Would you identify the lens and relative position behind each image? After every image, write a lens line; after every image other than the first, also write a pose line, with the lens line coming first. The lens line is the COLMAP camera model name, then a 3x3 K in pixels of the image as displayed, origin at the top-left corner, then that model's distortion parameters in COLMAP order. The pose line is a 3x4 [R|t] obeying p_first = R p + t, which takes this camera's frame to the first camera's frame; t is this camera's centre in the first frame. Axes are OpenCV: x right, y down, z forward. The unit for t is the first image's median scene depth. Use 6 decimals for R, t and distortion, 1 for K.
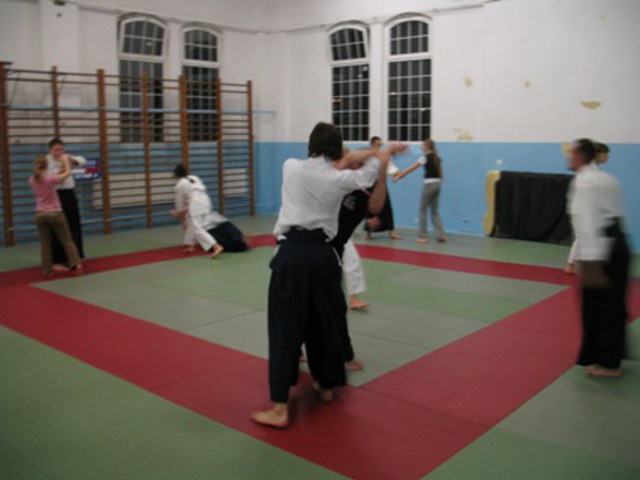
lens RADIAL K [[663.9, 0, 319.6], [0, 663.9, 244.0], [0, 0, 1]] dist [-0.127688, 0.000000]
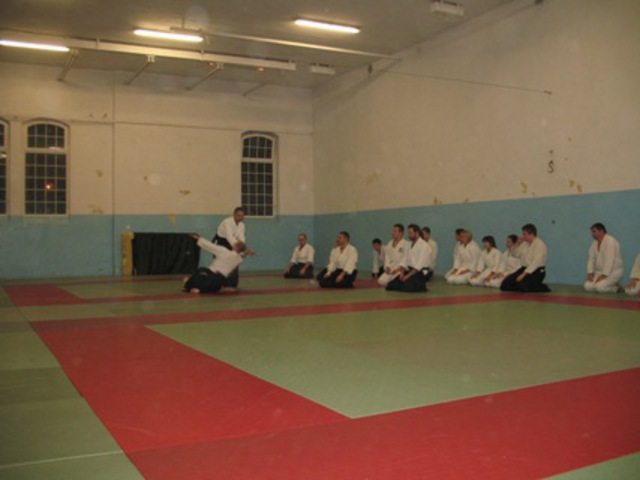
lens RADIAL K [[663.9, 0, 314.4], [0, 663.9, 244.0], [0, 0, 1]] dist [-0.127688, 0.000000]
pose [[0.337447, -0.002374, 0.941342, -1.411751], [0.160862, 0.985433, -0.055179, 0.093148], [-0.927498, 0.170046, 0.332913, 0.142562]]
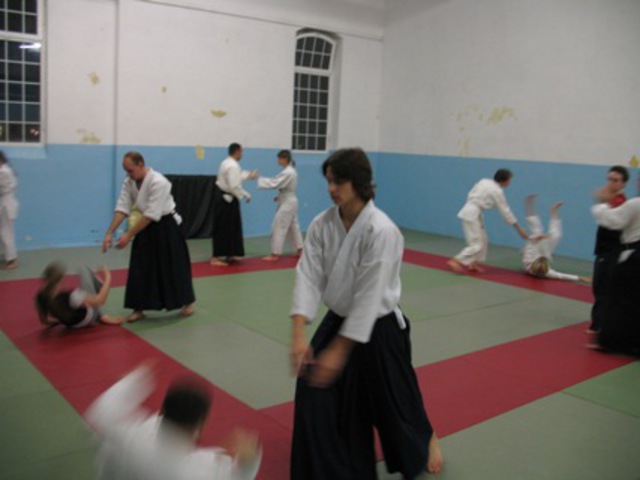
lens RADIAL K [[663.9, 0, 319.3], [0, 663.9, 235.7], [0, 0, 1]] dist [-0.127688, 0.000000]
pose [[0.172843, -0.119932, 0.977620, -0.903417], [0.117048, 0.988027, 0.100515, -0.123367], [-0.977970, 0.097055, 0.184811, 0.788866]]
